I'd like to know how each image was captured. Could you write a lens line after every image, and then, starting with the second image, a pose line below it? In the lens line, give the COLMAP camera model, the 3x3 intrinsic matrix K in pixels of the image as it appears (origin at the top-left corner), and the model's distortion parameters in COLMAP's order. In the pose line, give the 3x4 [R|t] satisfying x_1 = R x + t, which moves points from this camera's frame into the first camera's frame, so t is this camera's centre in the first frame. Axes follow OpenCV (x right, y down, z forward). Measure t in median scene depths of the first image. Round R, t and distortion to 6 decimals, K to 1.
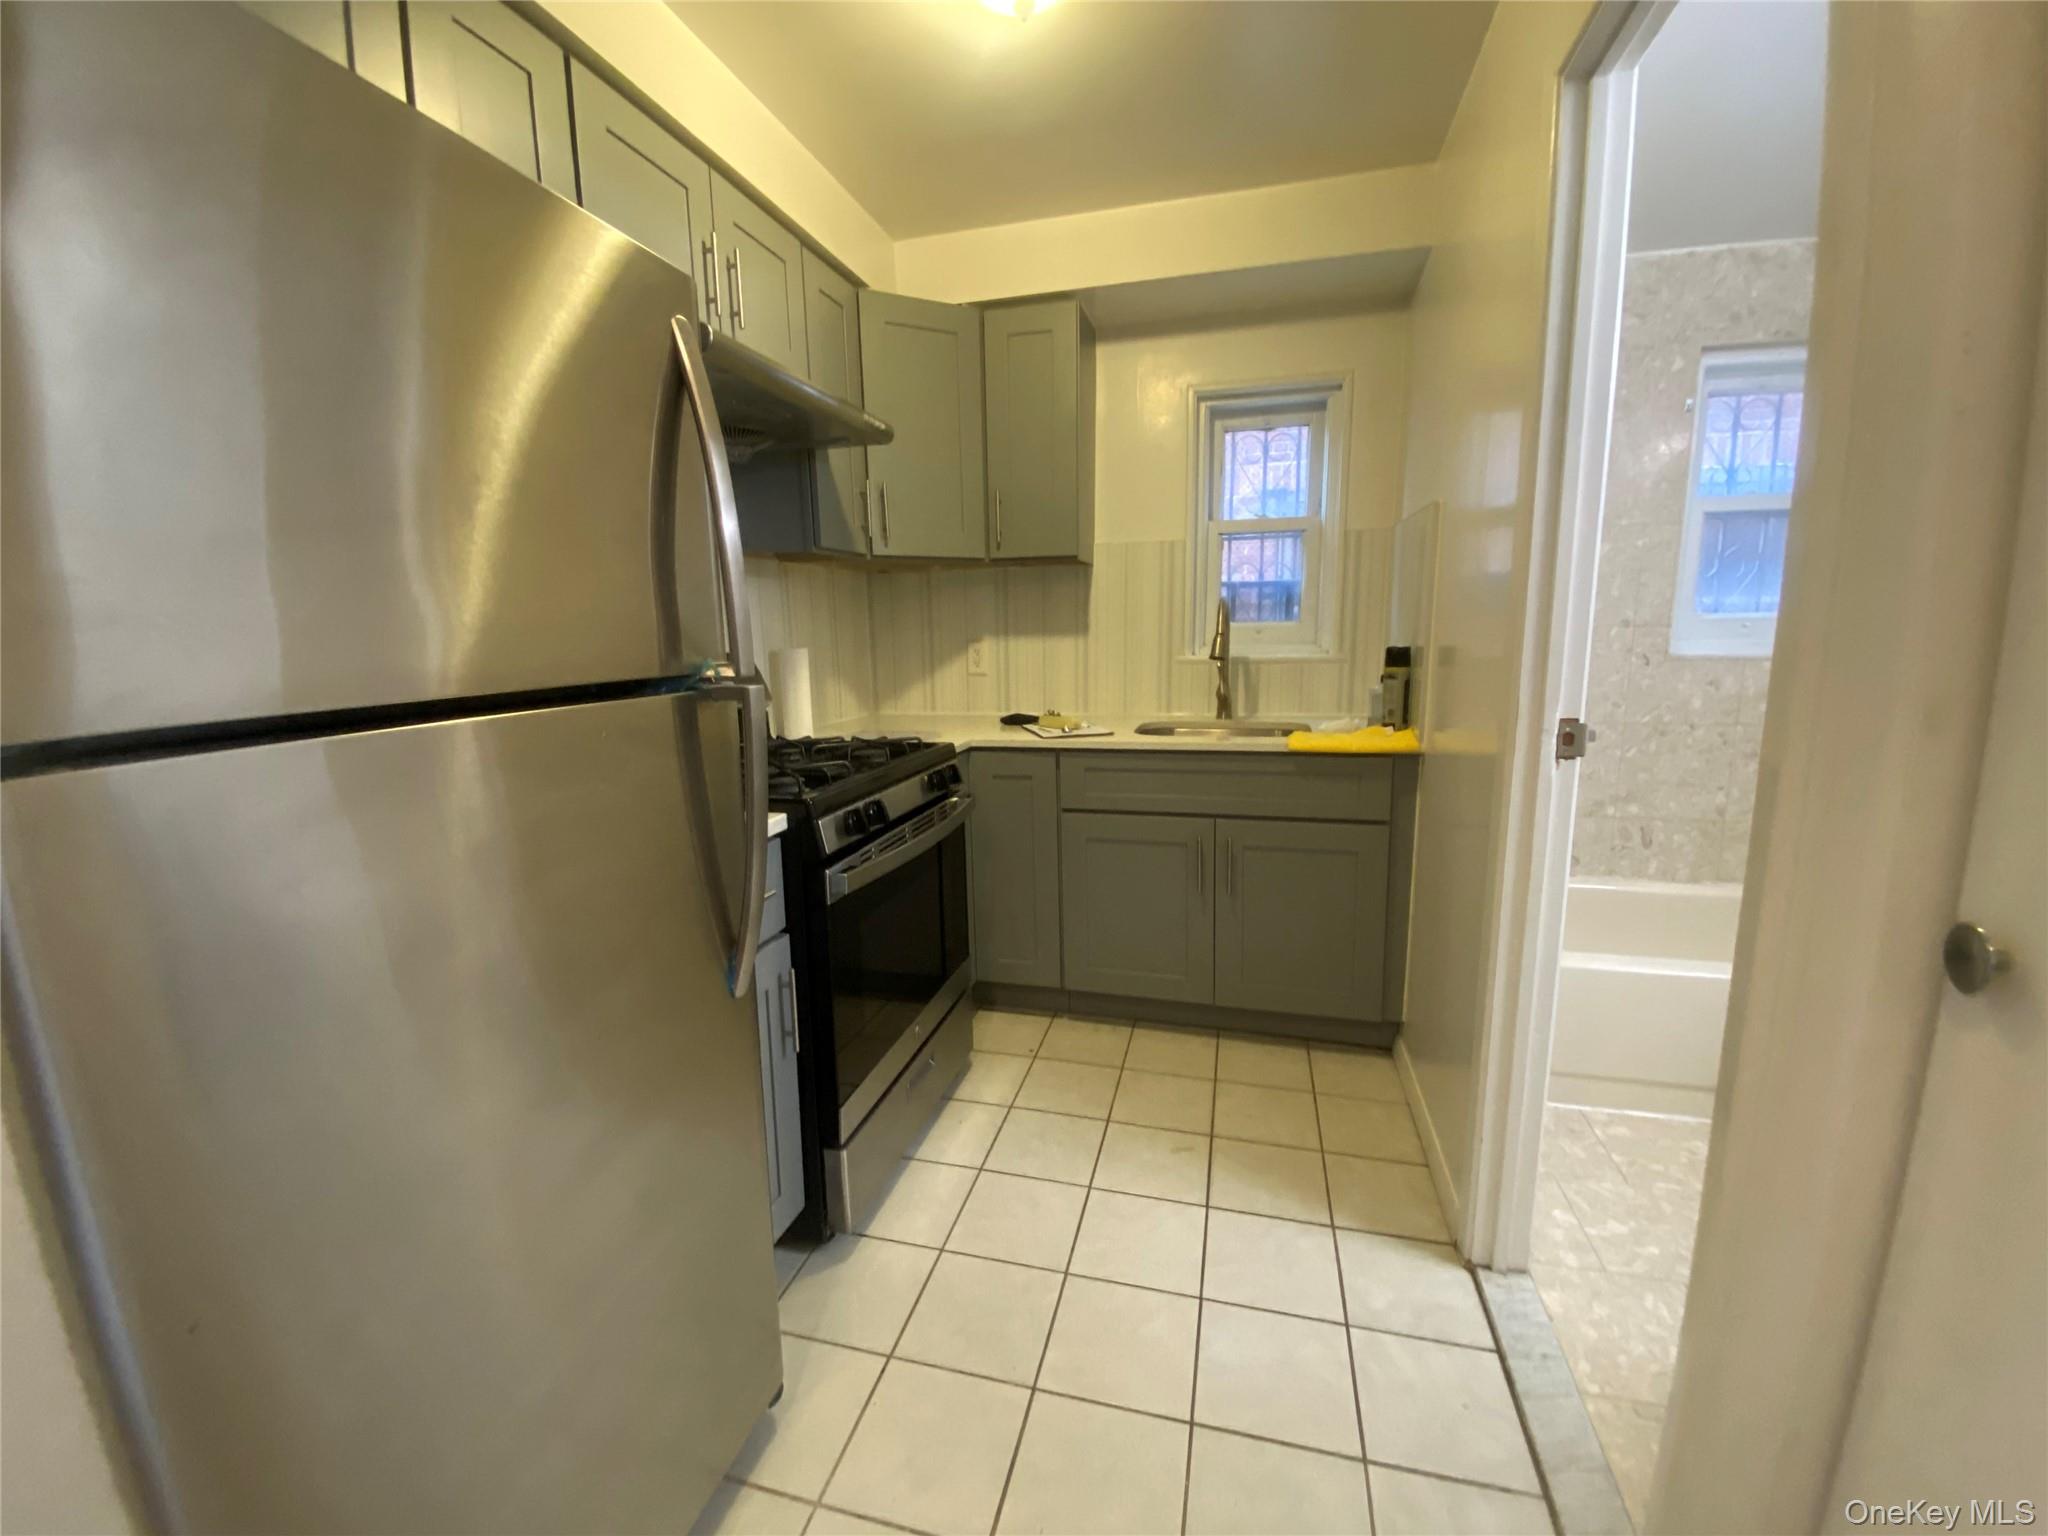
lens RADIAL K [[825.1, 0, 1024.0], [0, 825.1, 768.0], [0, 0, 1]] dist [0.001979, -0.011778]
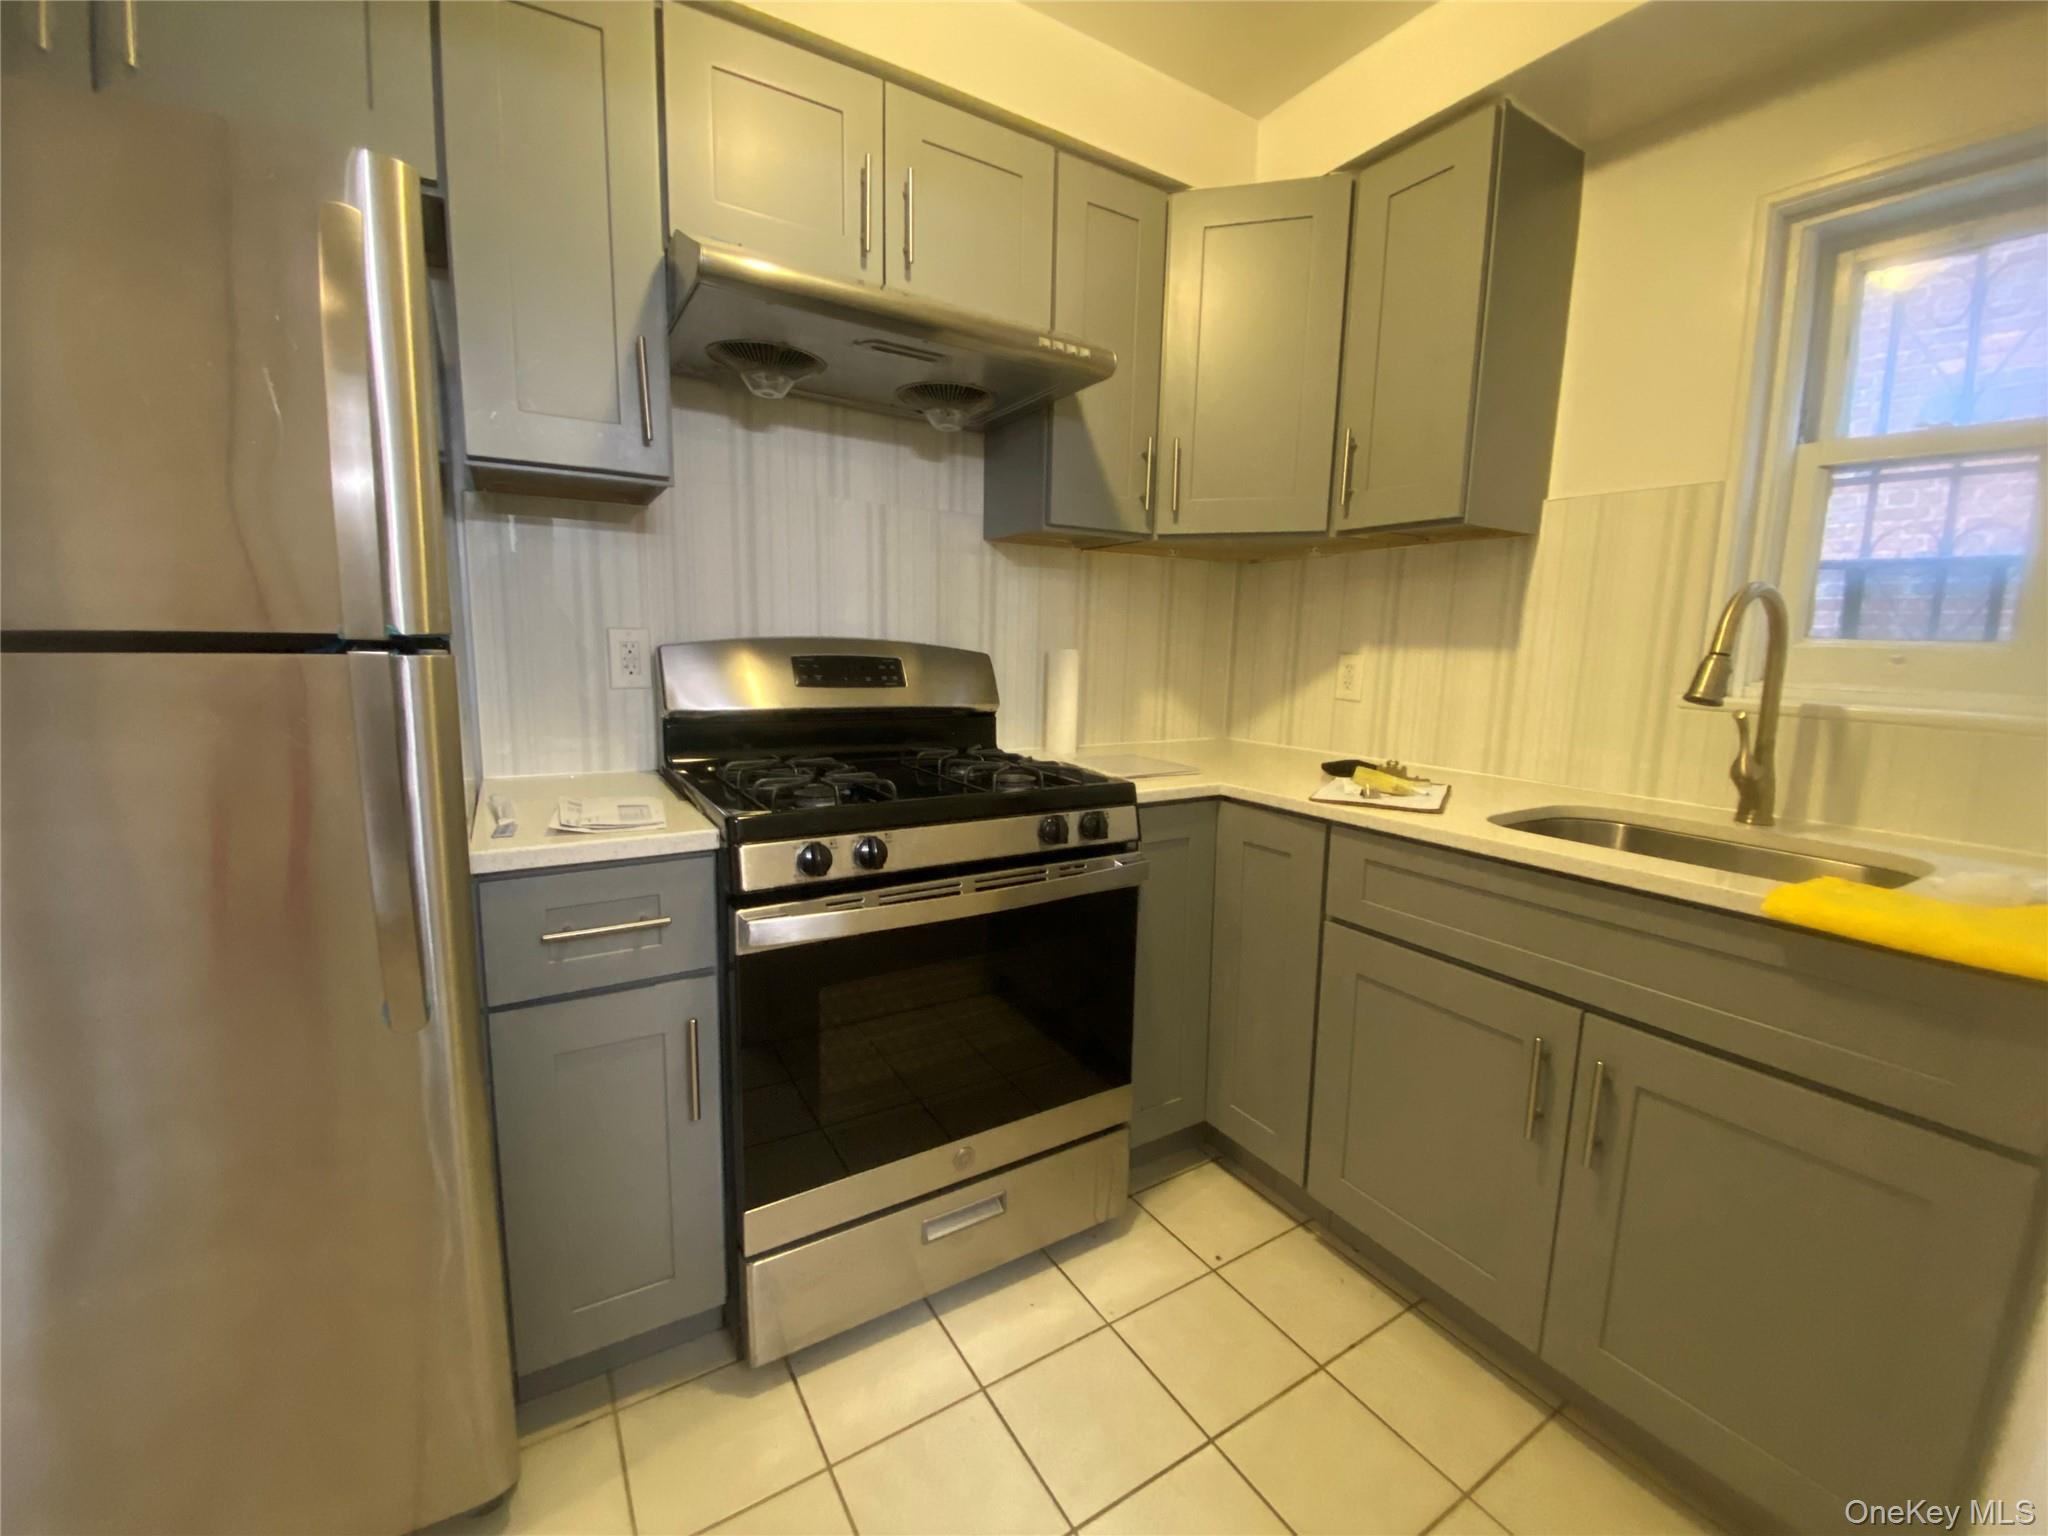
lens RADIAL K [[828.2, 0, 1016.1], [0, 828.2, 759.3], [0, 0, 1]] dist [0.000057, -0.004689]
pose [[0.726221, 0.133092, -0.674455, 0.265377], [-0.154631, 0.987565, 0.028380, -0.045841], [0.669845, 0.083681, 0.737770, 0.333585]]
